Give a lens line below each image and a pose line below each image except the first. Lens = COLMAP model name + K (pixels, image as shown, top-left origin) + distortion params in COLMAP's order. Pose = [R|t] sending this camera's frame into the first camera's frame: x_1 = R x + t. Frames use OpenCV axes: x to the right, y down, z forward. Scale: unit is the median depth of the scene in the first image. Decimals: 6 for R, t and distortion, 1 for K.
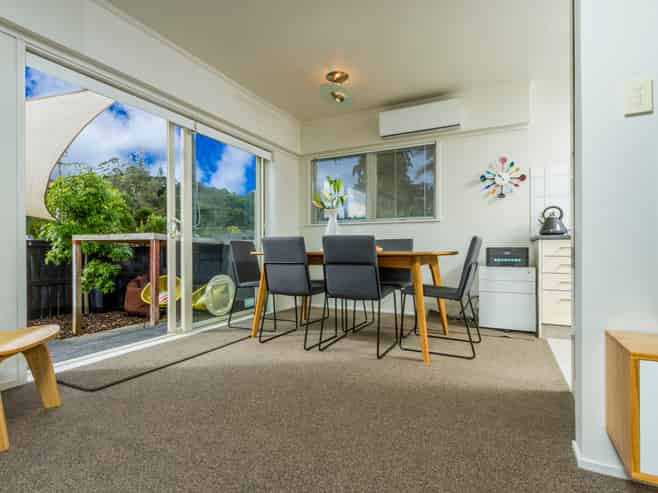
lens RADIAL K [[350.7, 0, 329.3], [0, 350.7, 248.4], [0, 0, 1]] dist [0.008156, 0.000991]
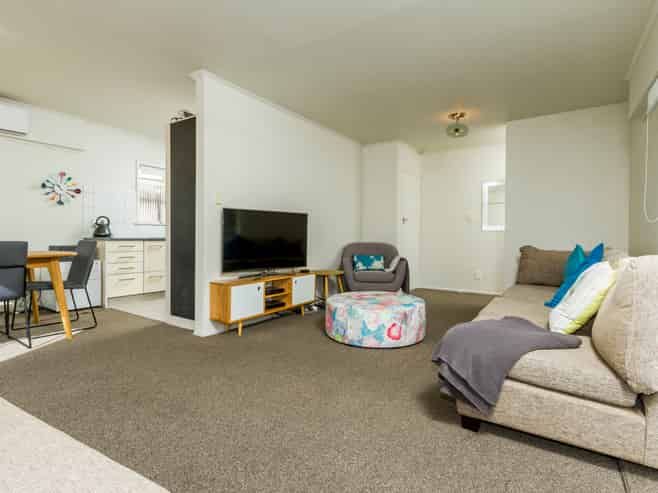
lens RADIAL K [[350.7, 0, 328.2], [0, 350.7, 247.1], [0, 0, 1]] dist [0.008156, 0.000991]
pose [[0.111112, -0.018203, 0.993641, -0.624919], [-0.000153, 0.999832, 0.018334, -0.020449], [-0.993808, -0.002189, 0.111091, -0.052521]]
